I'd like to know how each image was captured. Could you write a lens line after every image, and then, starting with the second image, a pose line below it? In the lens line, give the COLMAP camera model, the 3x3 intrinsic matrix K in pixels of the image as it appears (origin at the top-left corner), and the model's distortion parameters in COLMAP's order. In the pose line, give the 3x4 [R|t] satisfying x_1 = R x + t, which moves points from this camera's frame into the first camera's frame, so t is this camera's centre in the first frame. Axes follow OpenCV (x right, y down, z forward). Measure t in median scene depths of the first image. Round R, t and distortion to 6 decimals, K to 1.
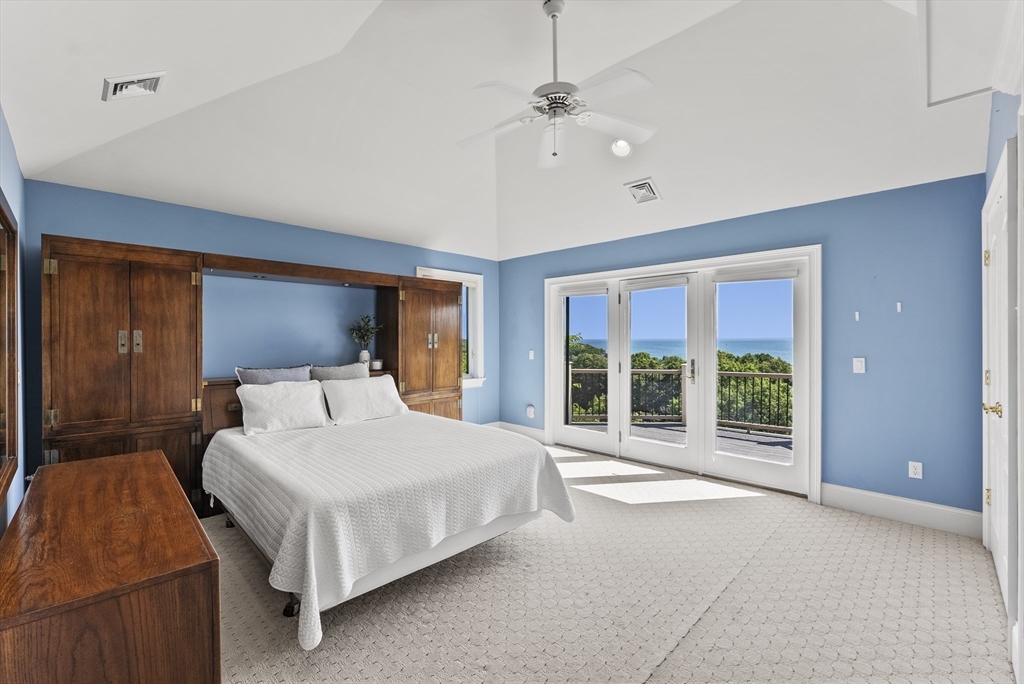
lens RADIAL K [[428.3, 0, 513.4], [0, 428.3, 338.4], [0, 0, 1]] dist [-0.001458, -0.000450]
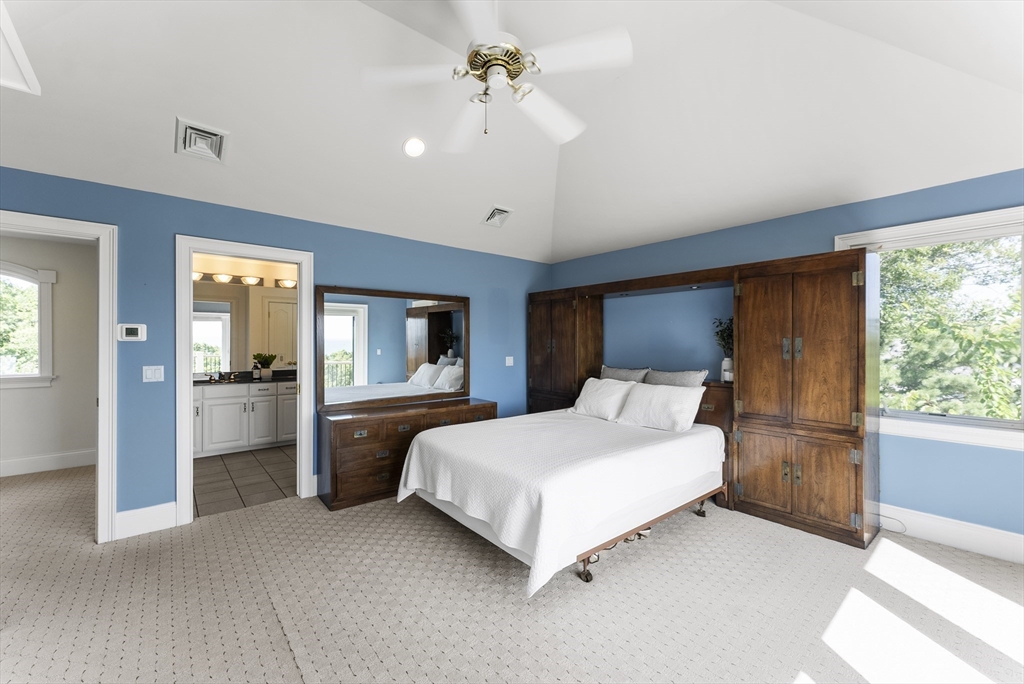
lens RADIAL K [[411.5, 0, 516.0], [0, 411.5, 345.9], [0, 0, 1]] dist [0.001418, 0.000178]
pose [[-0.090980, 0.000324, -0.995853, 0.730354], [-0.005035, 0.999987, 0.000785, 0.006585], [0.995840, 0.005085, -0.090977, 0.929768]]
